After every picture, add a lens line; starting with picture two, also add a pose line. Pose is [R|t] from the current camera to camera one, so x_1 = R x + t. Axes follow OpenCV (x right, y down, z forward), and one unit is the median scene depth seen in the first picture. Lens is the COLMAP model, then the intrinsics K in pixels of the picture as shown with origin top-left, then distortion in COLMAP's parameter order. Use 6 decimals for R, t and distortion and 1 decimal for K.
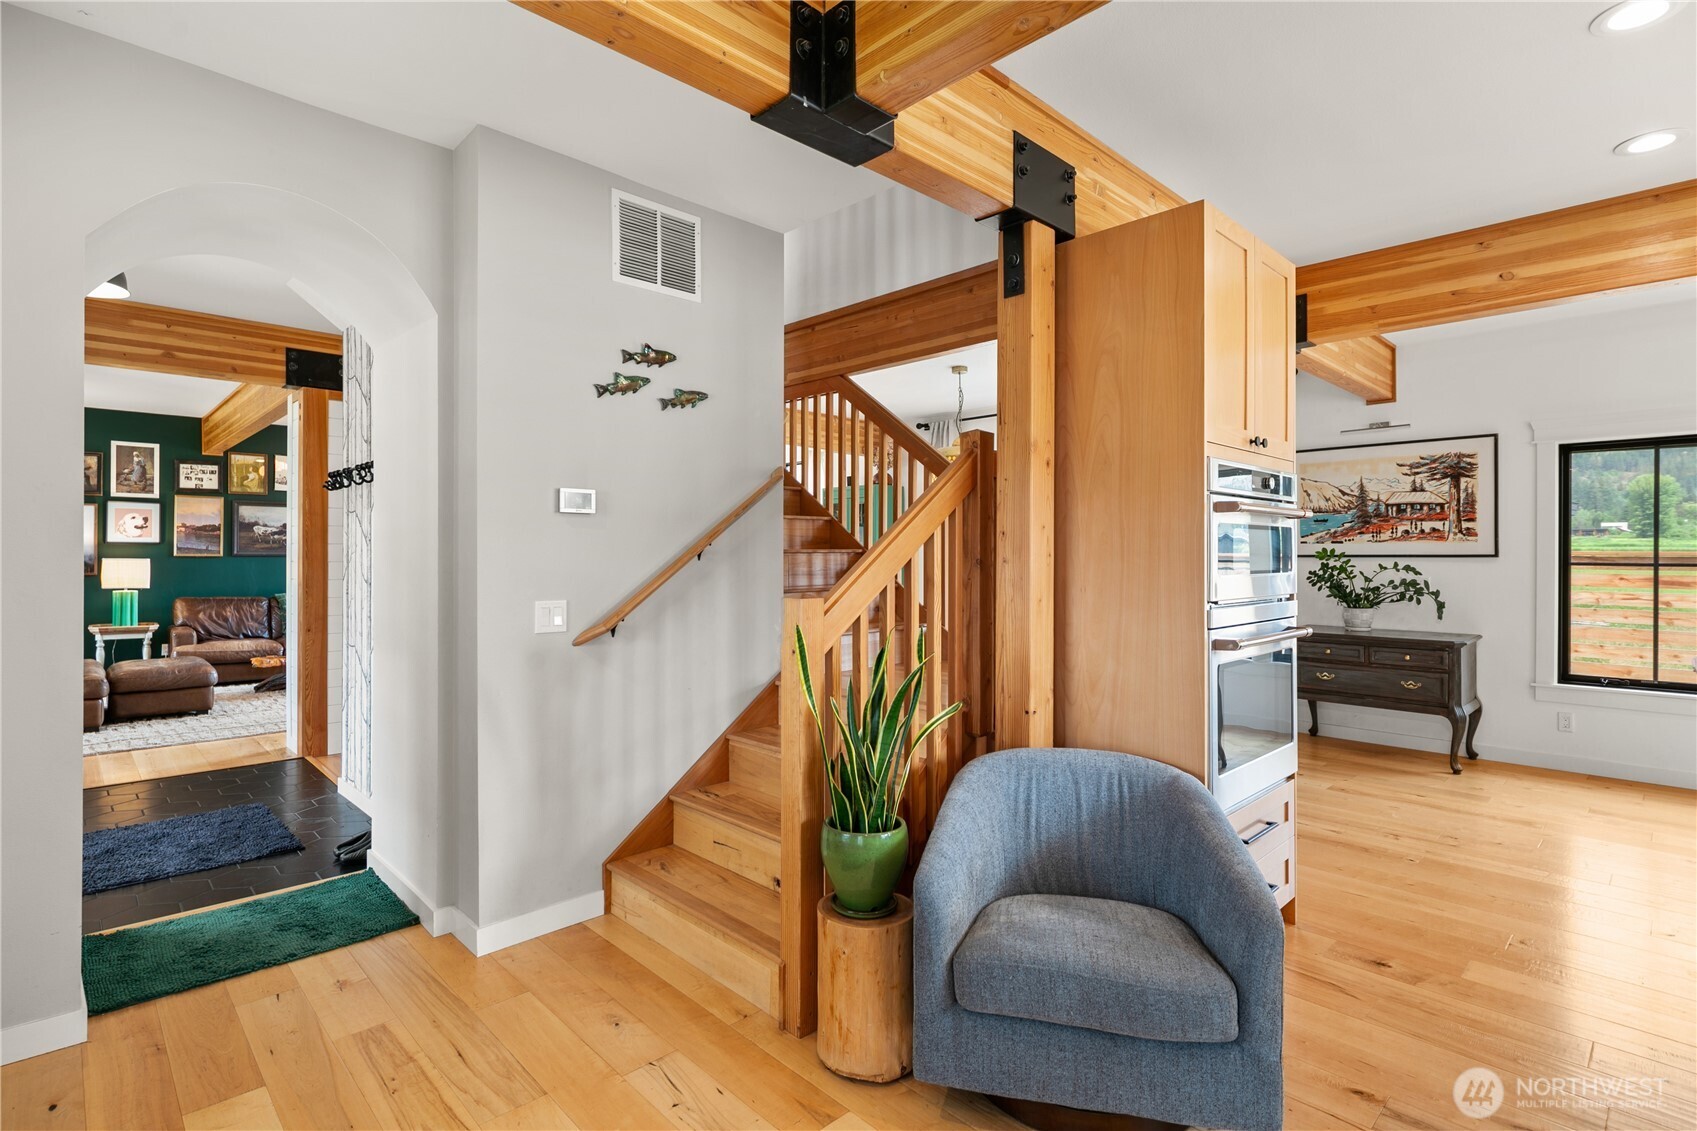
lens RADIAL K [[826.6, 0, 848.8], [0, 826.6, 548.3], [0, 0, 1]] dist [0.005485, -0.003791]
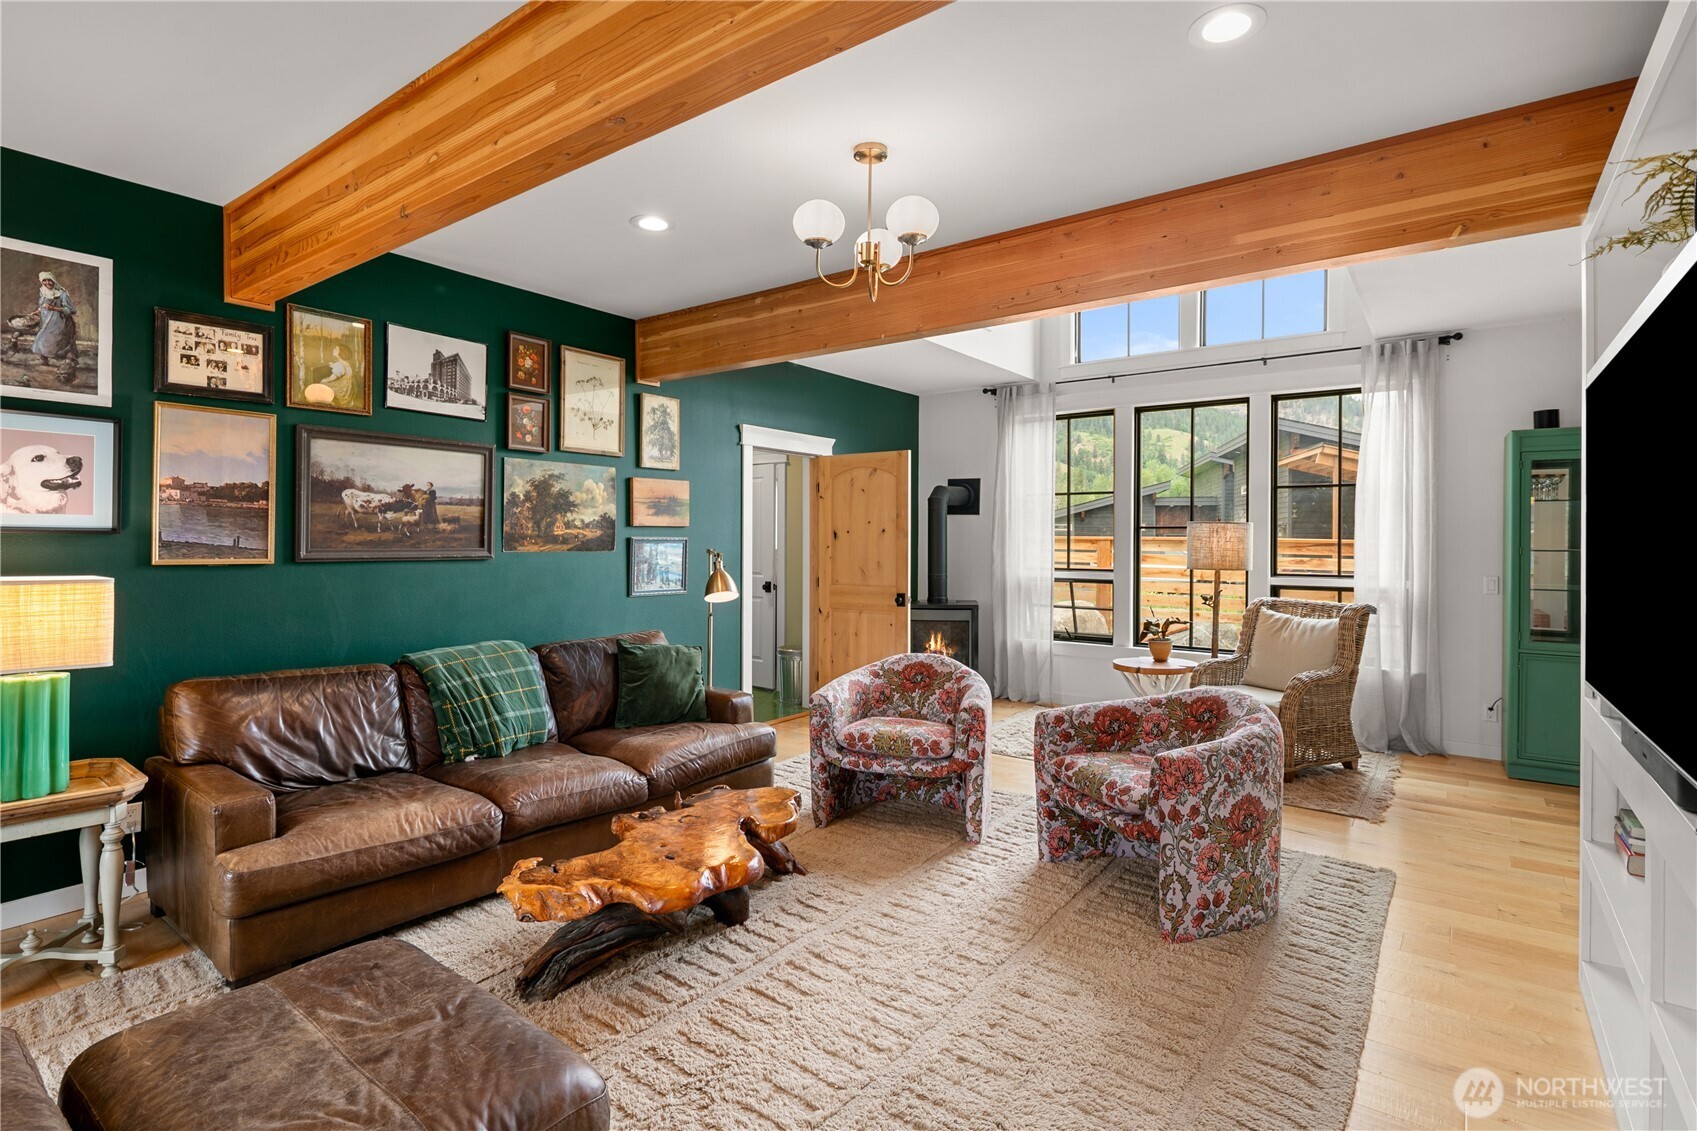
lens RADIAL K [[826.6, 0, 844.9], [0, 826.6, 536.3], [0, 0, 1]] dist [0.005485, -0.003791]
pose [[0.987665, 0.002545, 0.156562, -0.564537], [-0.002665, 0.999996, 0.000560, -0.004502], [-0.156560, -0.000970, 0.987668, 0.582064]]
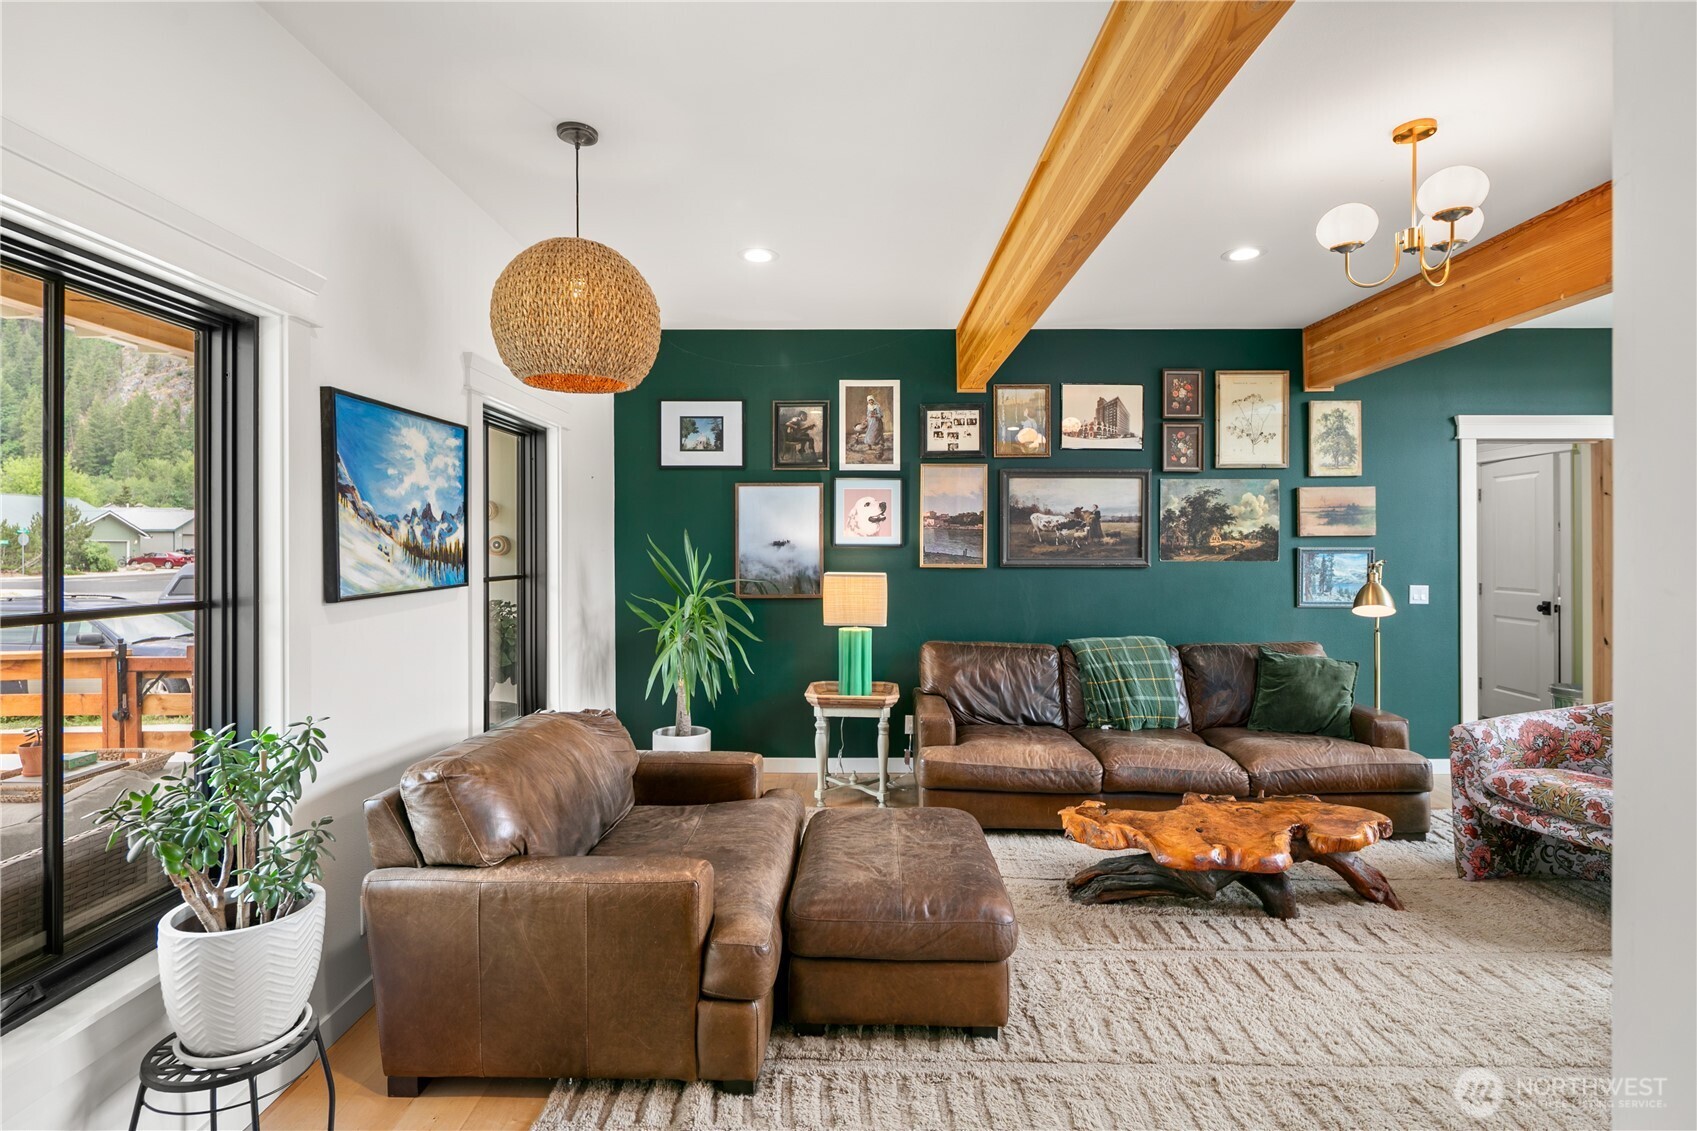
lens RADIAL K [[826.6, 0, 838.9], [0, 826.6, 544.9], [0, 0, 1]] dist [0.005485, -0.003791]
pose [[0.708617, -0.006220, -0.705565, -0.439197], [0.005707, 0.999979, -0.003084, -0.005107], [0.705570, -0.001841, 0.708638, 0.540588]]
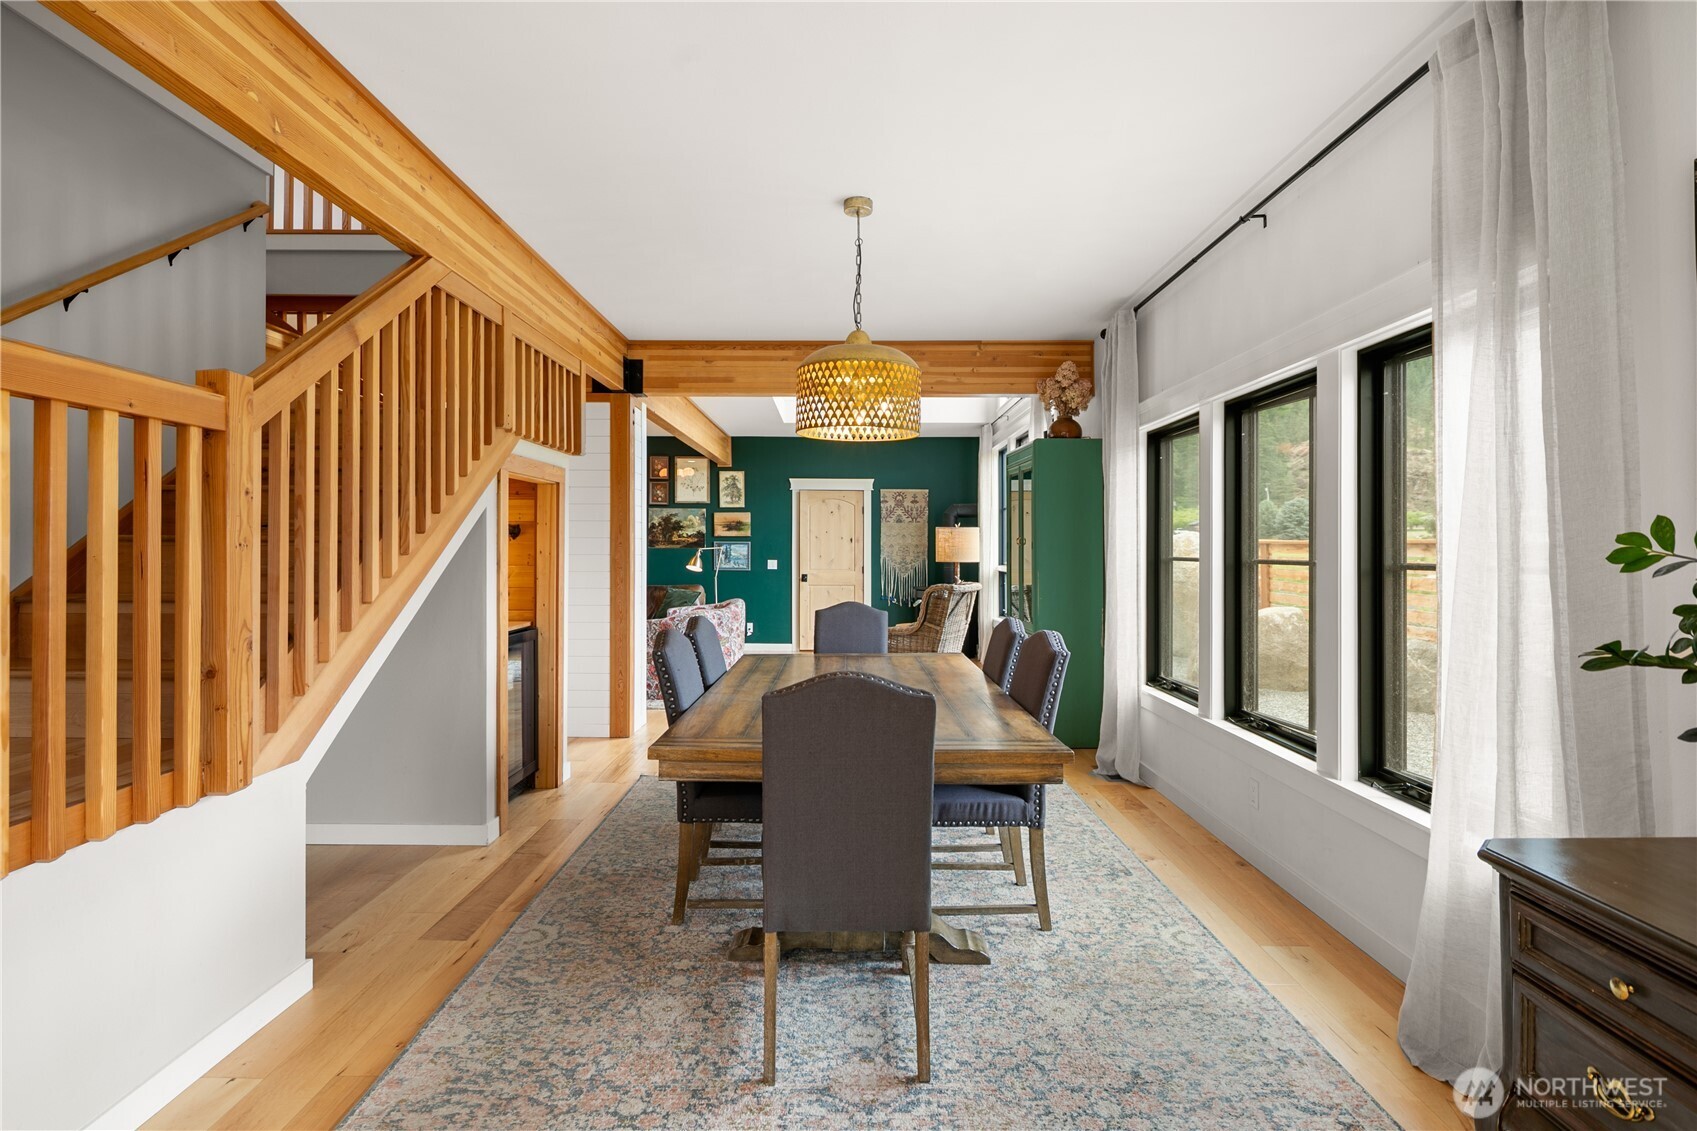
lens RADIAL K [[826.6, 0, 840.9], [0, 826.6, 549.6], [0, 0, 1]] dist [0.005485, -0.003791]
pose [[0.717902, 0.002779, -0.696139, 0.373445], [0.000681, 0.999989, 0.004694, 0.003525], [0.696144, -0.003844, 0.717892, 0.431851]]
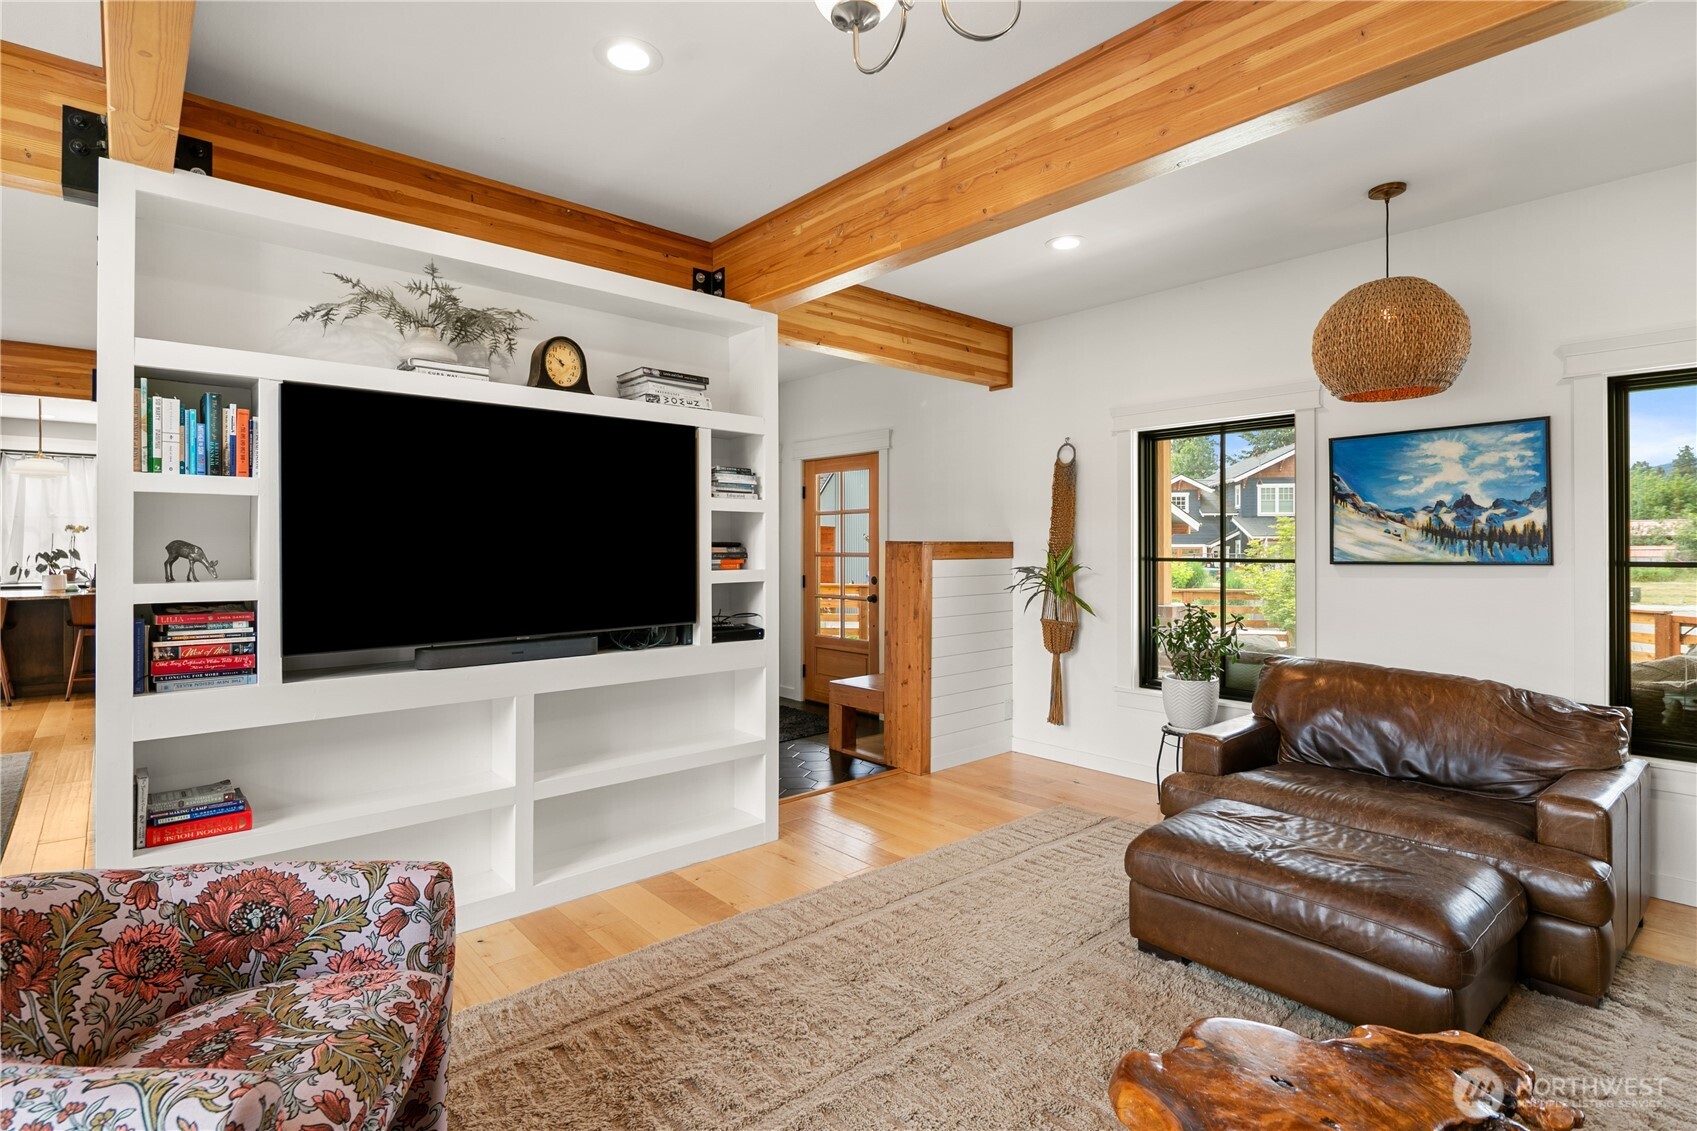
lens RADIAL K [[826.6, 0, 848.2], [0, 826.6, 565.1], [0, 0, 1]] dist [0.005485, -0.003791]
pose [[-0.999671, -0.000079, 0.025660, -0.487902], [0.000361, 0.999852, 0.017172, 0.004281], [-0.025658, 0.017176, -0.999523, 1.077113]]
